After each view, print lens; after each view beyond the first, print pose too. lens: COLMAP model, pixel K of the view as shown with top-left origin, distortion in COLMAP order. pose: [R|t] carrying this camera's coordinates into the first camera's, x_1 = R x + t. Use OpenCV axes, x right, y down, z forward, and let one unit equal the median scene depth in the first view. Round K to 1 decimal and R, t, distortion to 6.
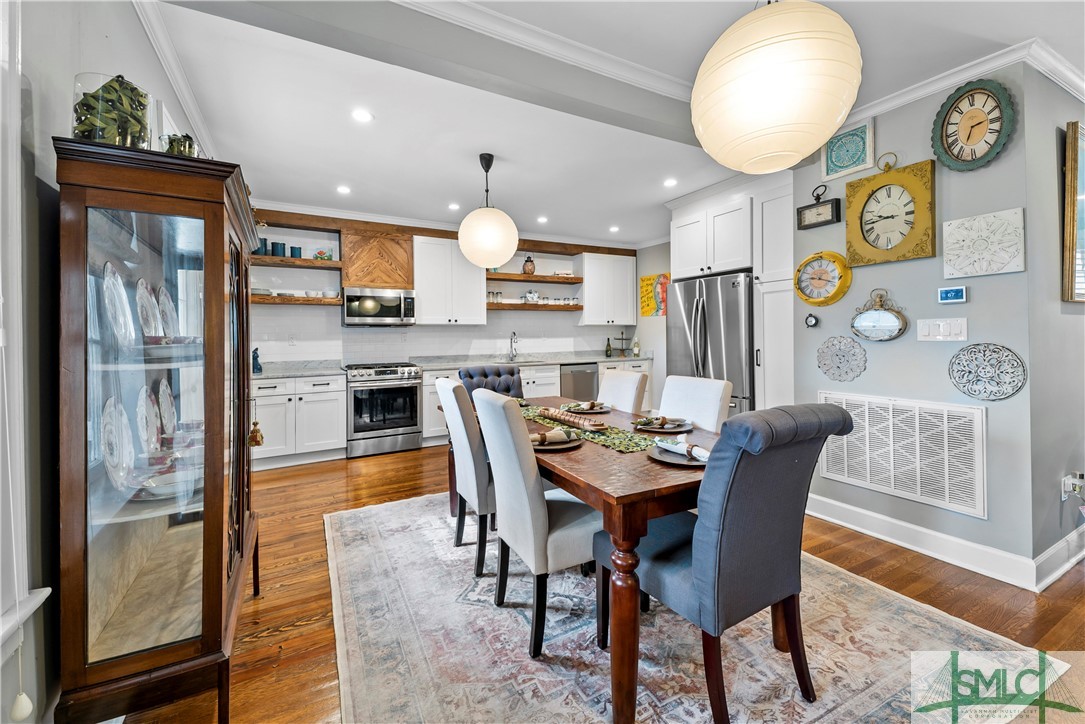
lens RADIAL K [[444.8, 0, 544.0], [0, 444.8, 352.2], [0, 0, 1]] dist [0.018984, -0.000145]
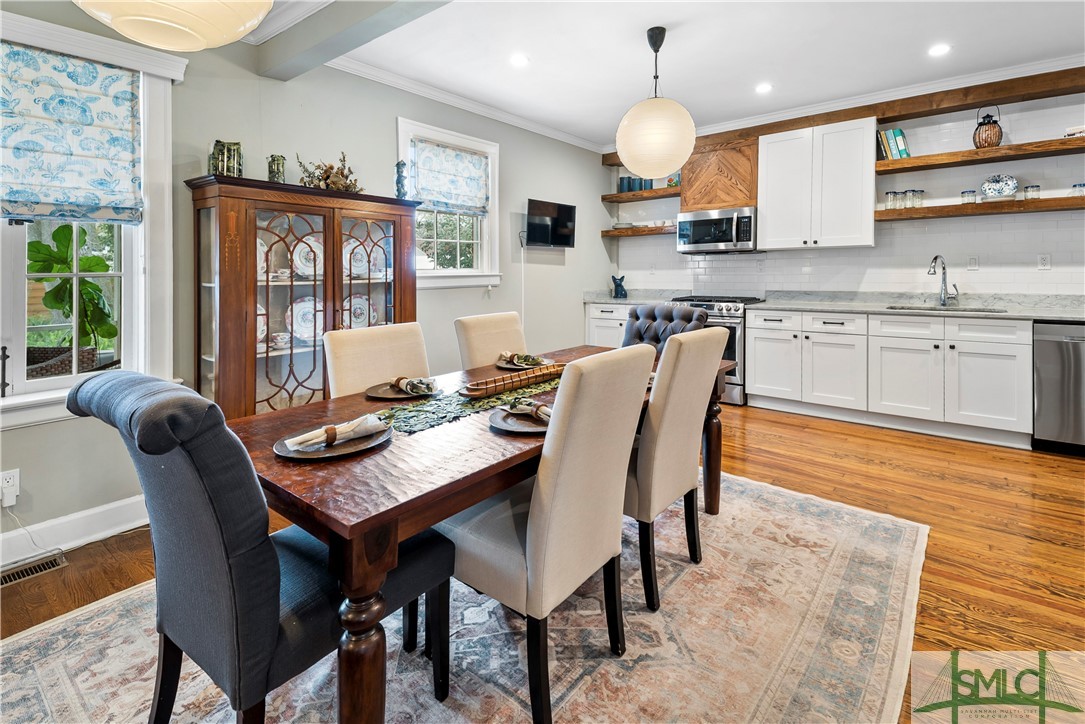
lens RADIAL K [[509.2, 0, 560.2], [0, 509.2, 291.6], [0, 0, 1]] dist [0.089775, -0.040559]
pose [[0.393430, 0.043820, -0.918310, 0.384744], [-0.028520, 0.998964, 0.035450, -0.009899], [0.918912, 0.012243, 0.394273, 0.293556]]
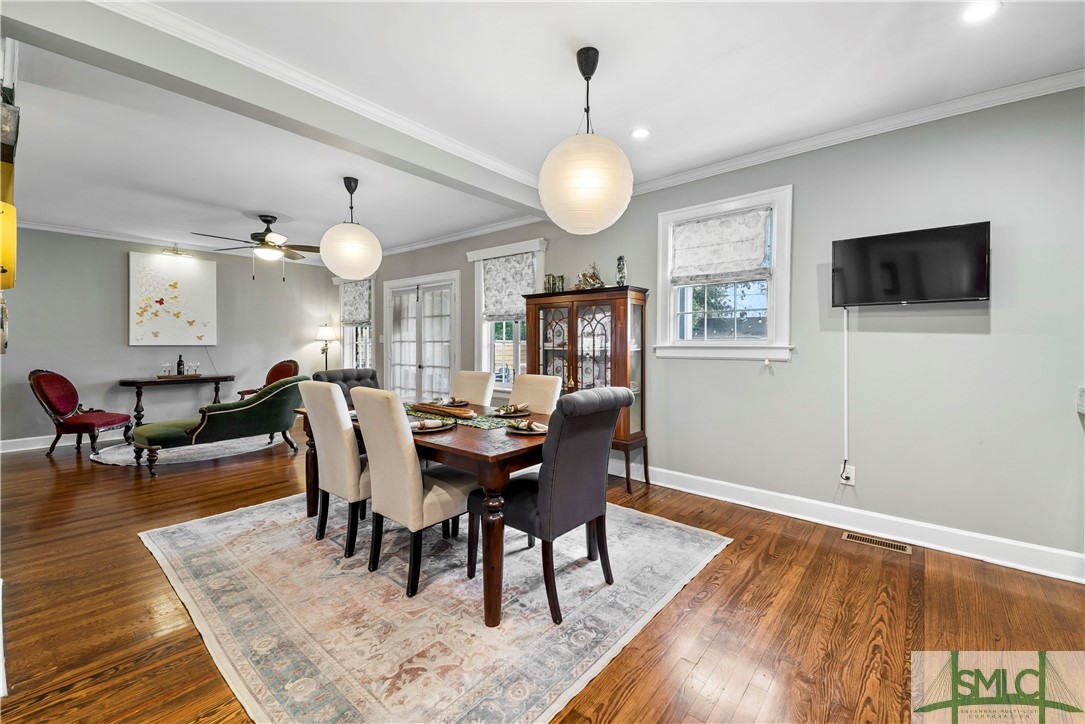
lens RADIAL K [[444.8, 0, 544.0], [0, 444.8, 352.2], [0, 0, 1]] dist [0.018984, -0.000145]
pose [[-0.935951, 0.021194, -0.351492, 0.091337], [-0.000987, 0.998025, 0.062806, -0.034339], [0.352129, 0.059130, -0.934082, 0.953256]]
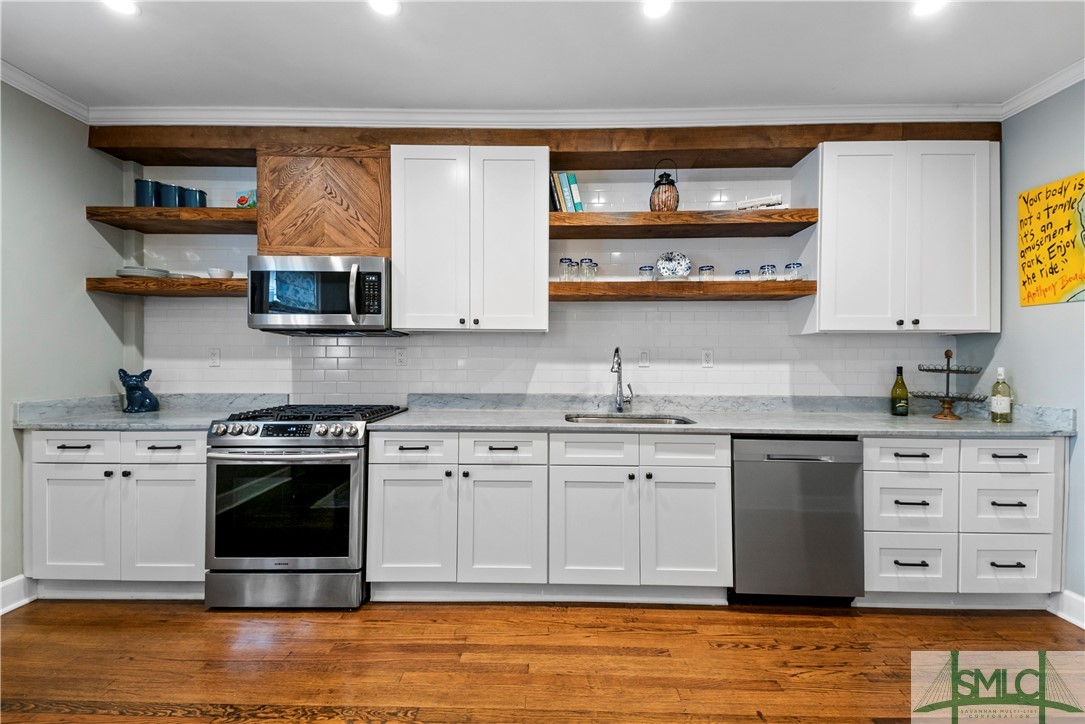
lens RADIAL K [[430.9, 0, 542.5], [0, 430.9, 362.0], [0, 0, 1]] dist [0.065999, -0.033139]
pose [[0.865055, 0.017911, -0.501357, 0.084535], [-0.034400, 0.999128, -0.023660, -0.019672], [0.500496, 0.037714, 0.864917, 0.620498]]
